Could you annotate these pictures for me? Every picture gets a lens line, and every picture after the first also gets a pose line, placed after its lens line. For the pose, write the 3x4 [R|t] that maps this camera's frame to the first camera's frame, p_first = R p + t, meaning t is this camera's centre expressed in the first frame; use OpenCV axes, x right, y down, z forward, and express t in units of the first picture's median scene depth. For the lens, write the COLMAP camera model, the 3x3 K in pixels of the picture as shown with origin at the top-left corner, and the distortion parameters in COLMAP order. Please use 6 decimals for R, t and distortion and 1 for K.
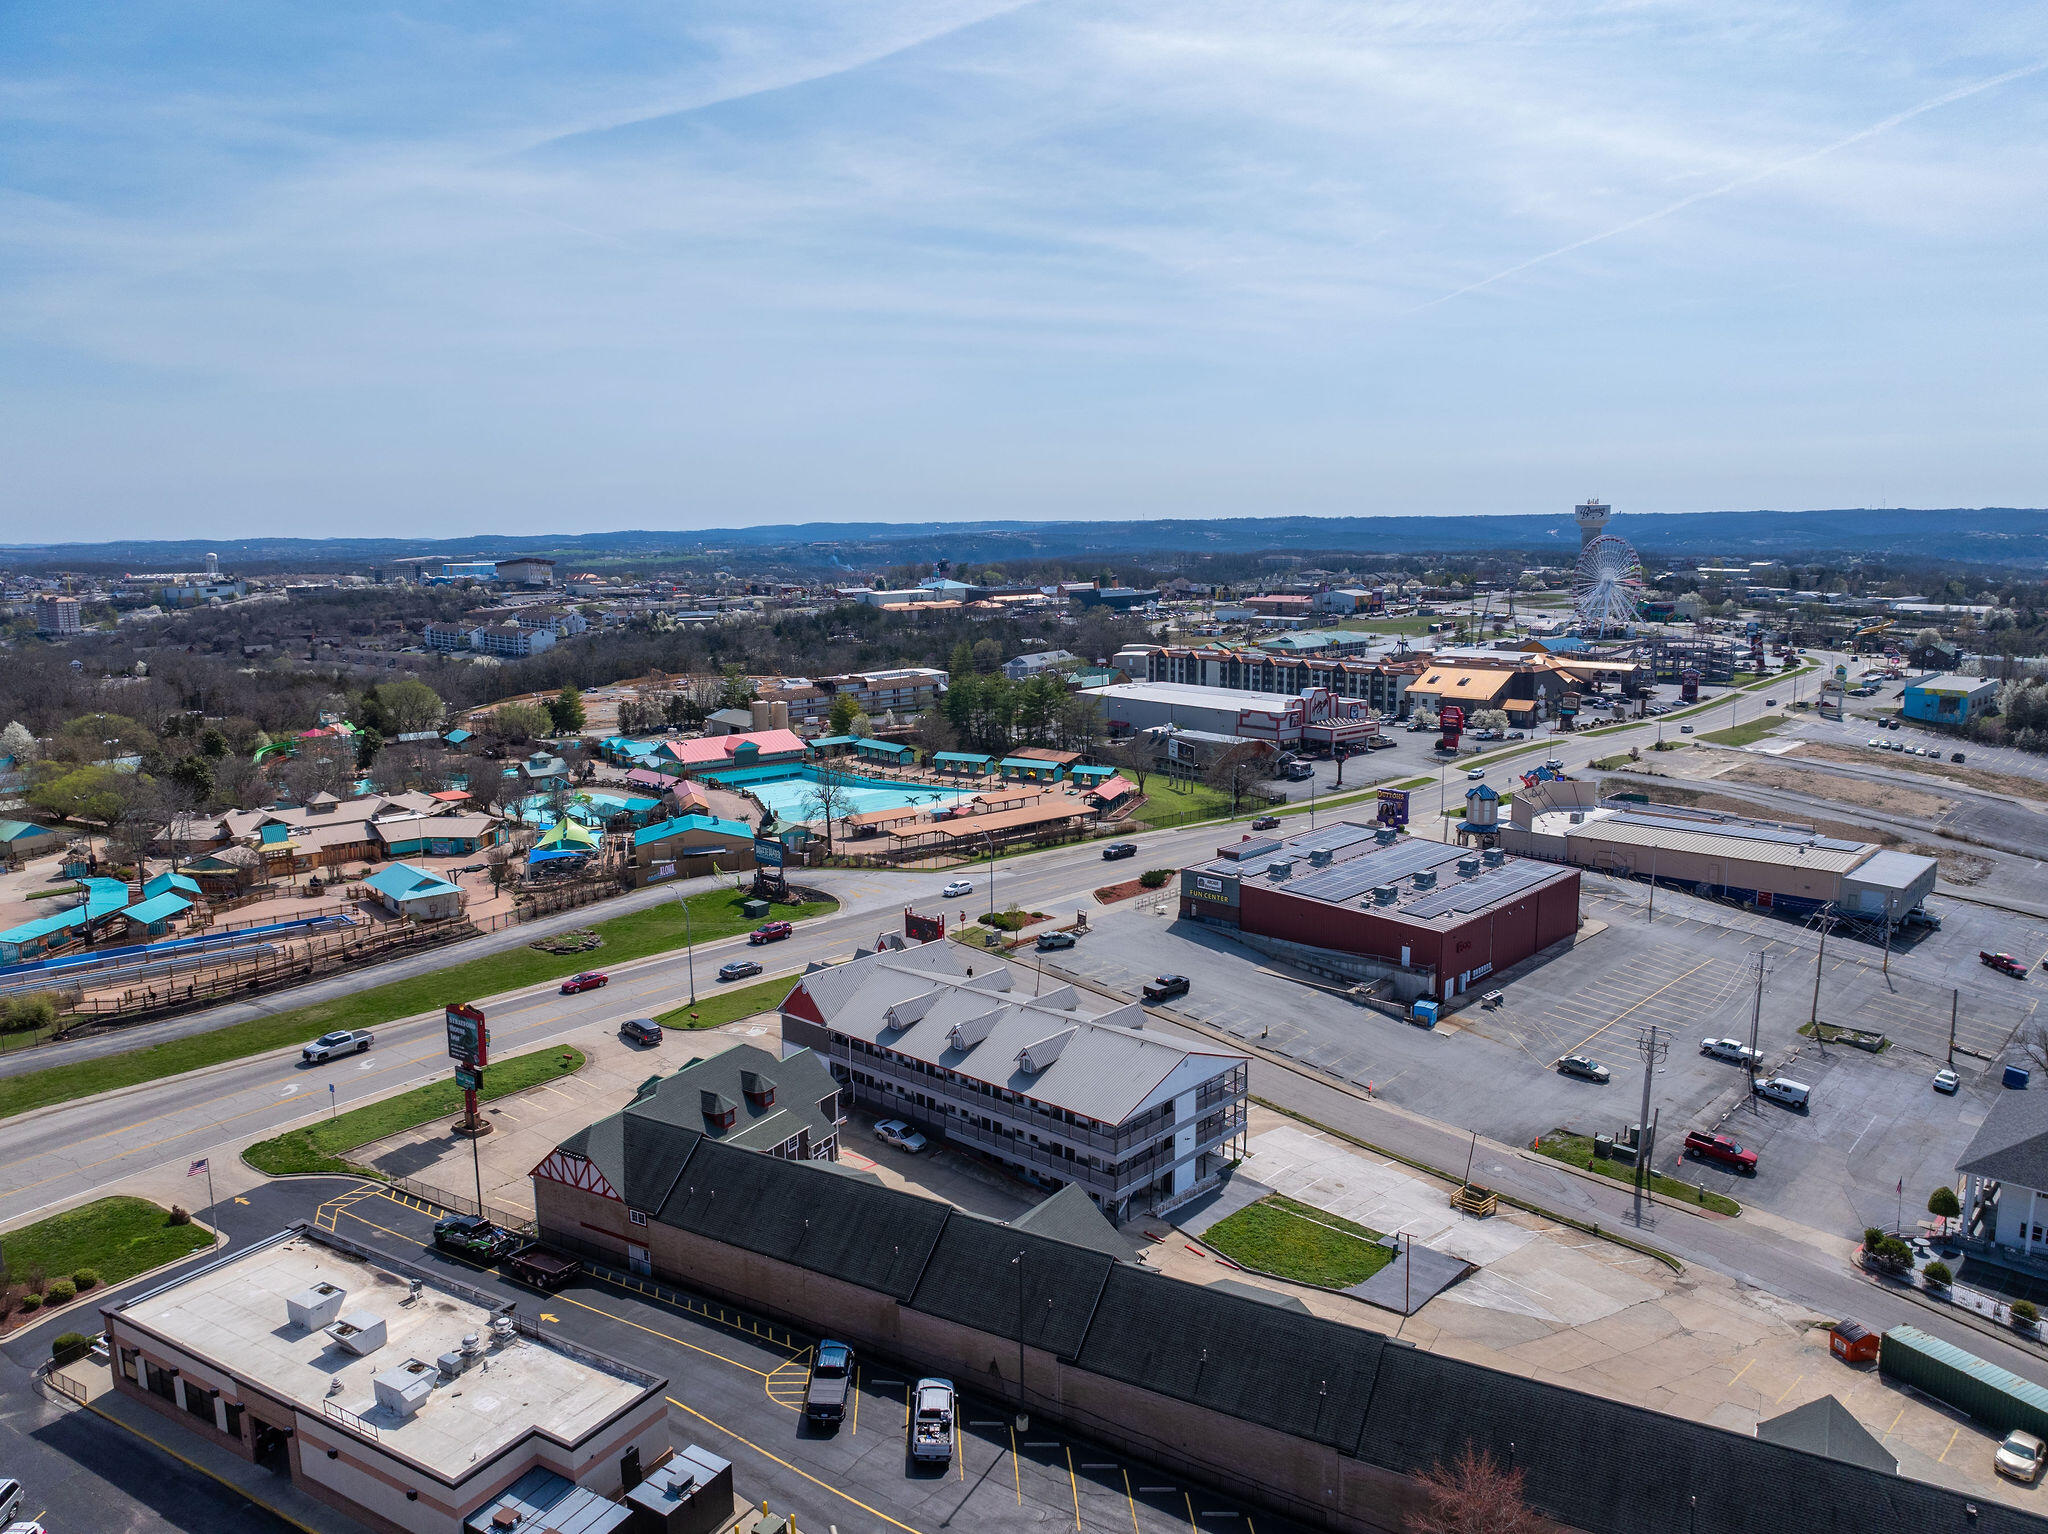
lens RADIAL K [[1452.9, 0, 1026.8], [0, 1452.9, 768.9], [0, 0, 1]] dist [-0.028289, -0.018353]
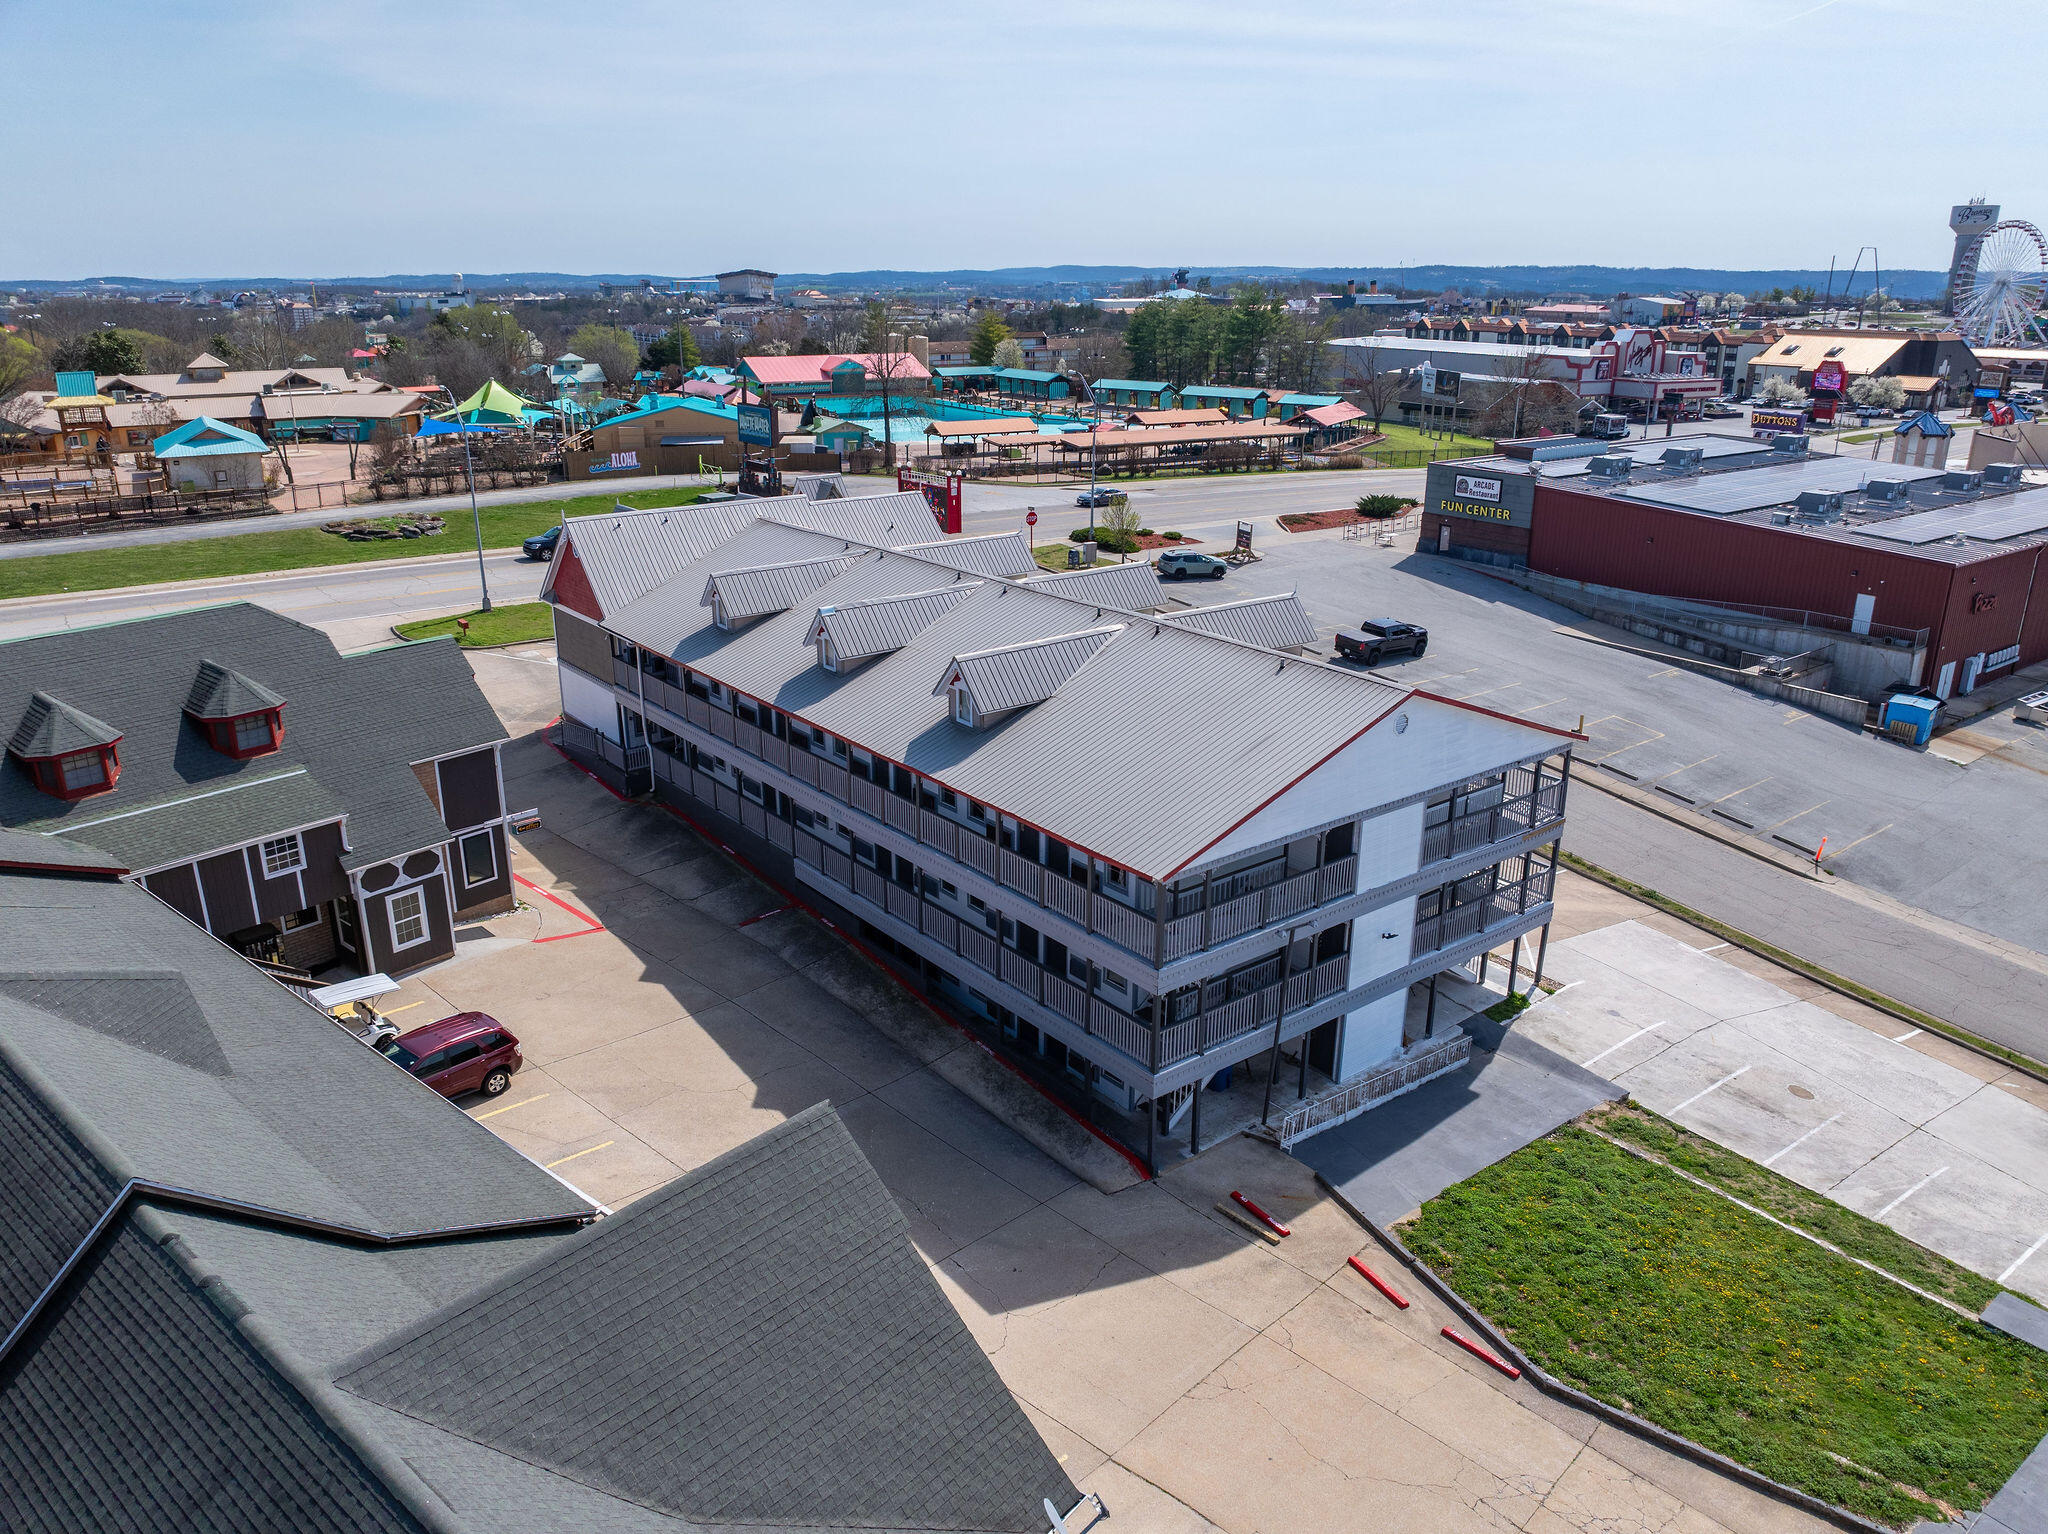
lens RADIAL K [[1452.9, 0, 1011.1], [0, 1452.9, 760.5], [0, 0, 1]] dist [-0.028289, -0.018353]
pose [[0.984002, 0.066839, -0.165144, 0.056795], [-0.039753, 0.985960, 0.162182, 0.119338], [0.173666, -0.153023, 0.972843, 0.484670]]
